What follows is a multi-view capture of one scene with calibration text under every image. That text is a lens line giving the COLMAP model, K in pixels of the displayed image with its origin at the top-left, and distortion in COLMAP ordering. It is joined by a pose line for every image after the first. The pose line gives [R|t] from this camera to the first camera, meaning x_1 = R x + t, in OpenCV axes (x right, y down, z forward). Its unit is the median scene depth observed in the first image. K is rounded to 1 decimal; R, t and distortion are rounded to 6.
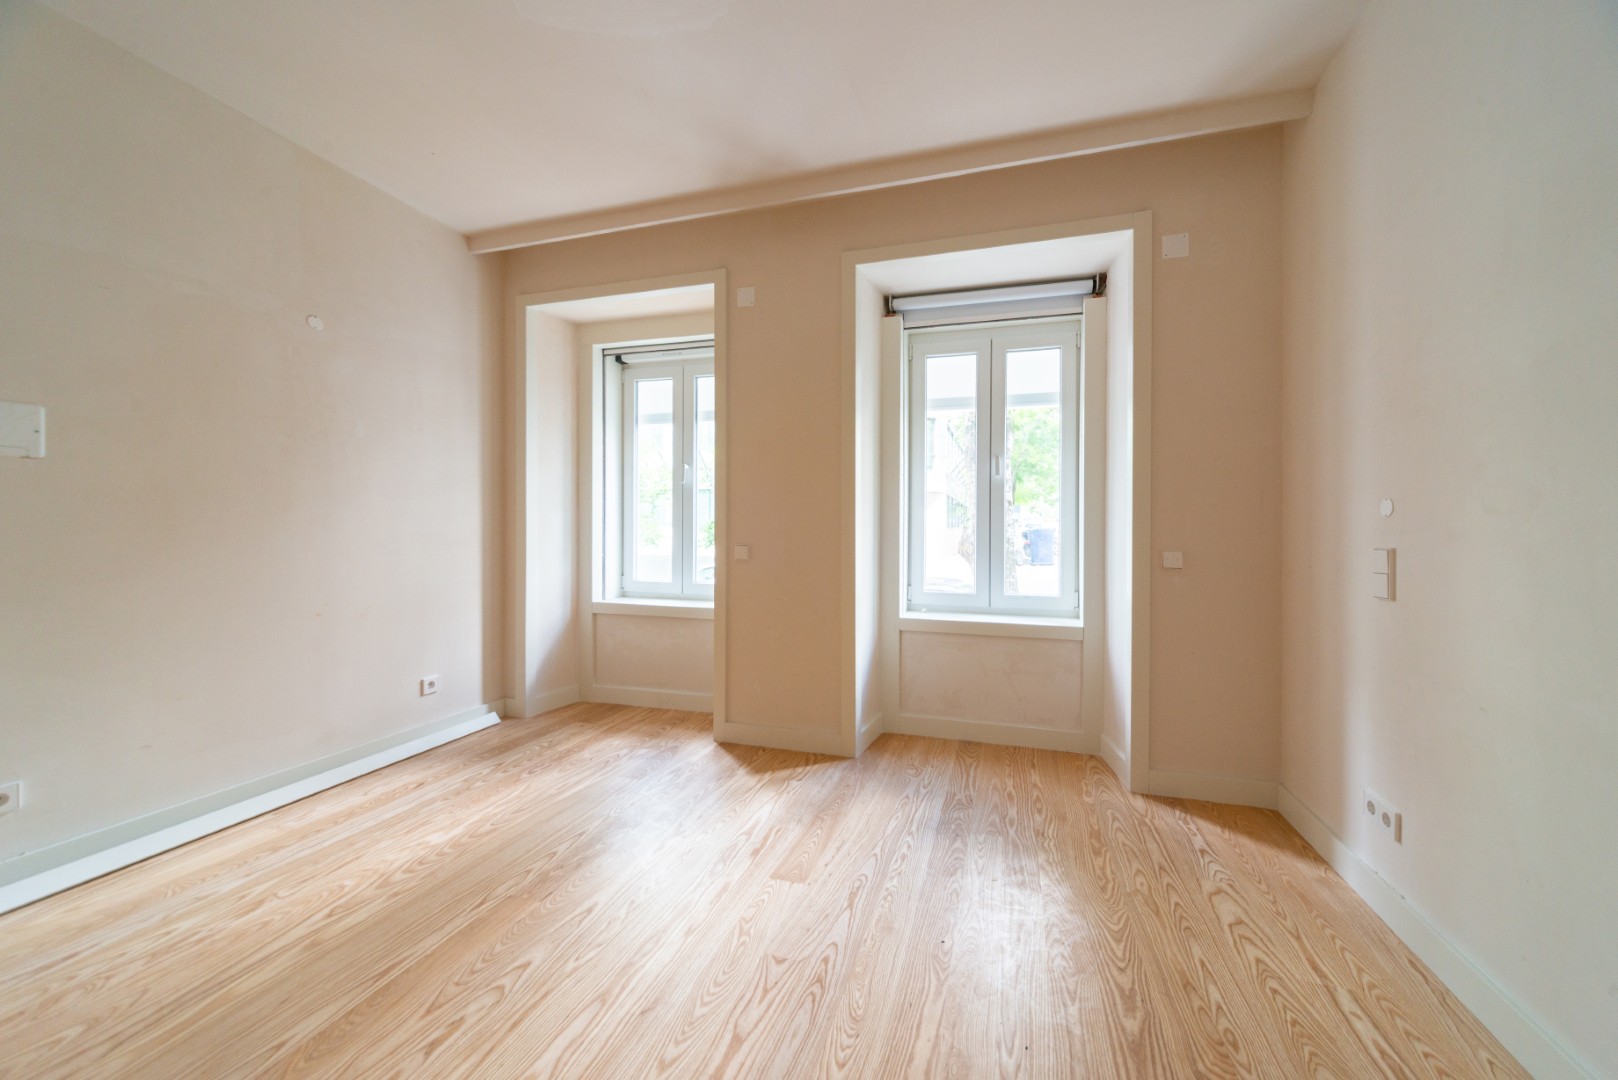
lens RADIAL K [[573.6, 0, 846.3], [0, 573.6, 531.5], [0, 0, 1]] dist [0.004982, 0.000189]
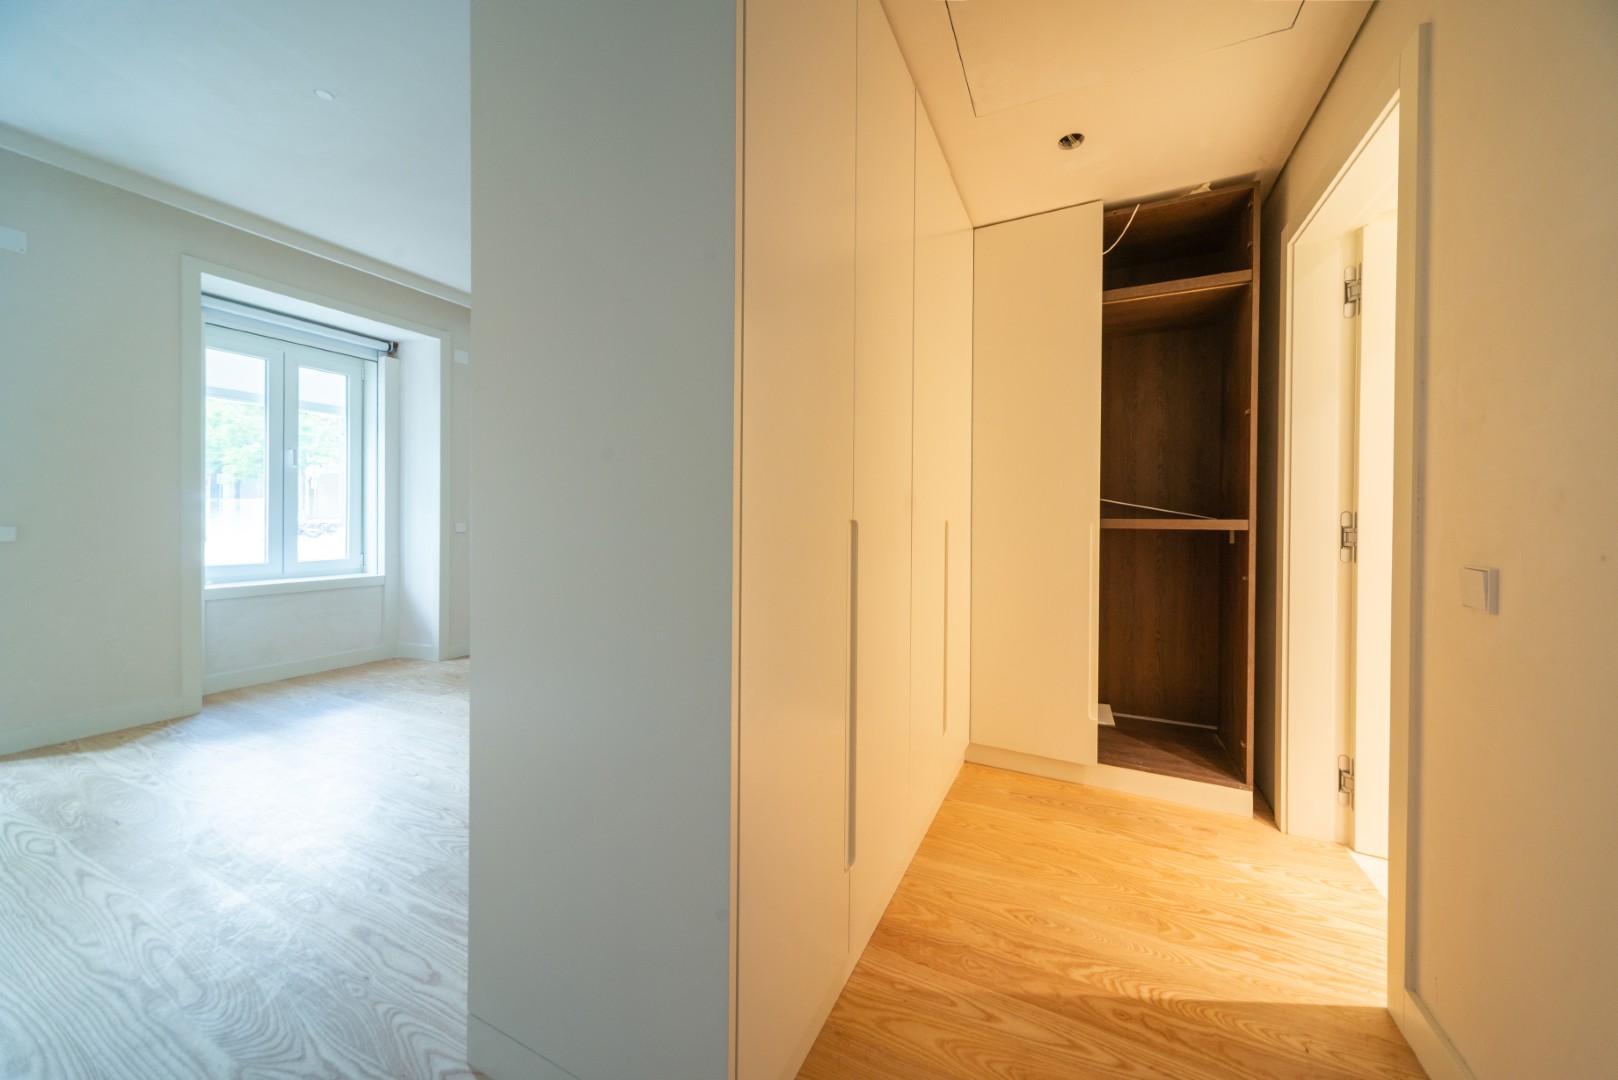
lens RADIAL K [[523.4, 0, 830.0], [0, 523.4, 534.3], [0, 0, 1]] dist [-0.013872, -0.000617]
pose [[0.105951, -0.022945, 0.994107, -0.798175], [-0.006629, 0.999695, 0.023781, 0.019050], [-0.994349, -0.009109, 0.105767, -0.293317]]
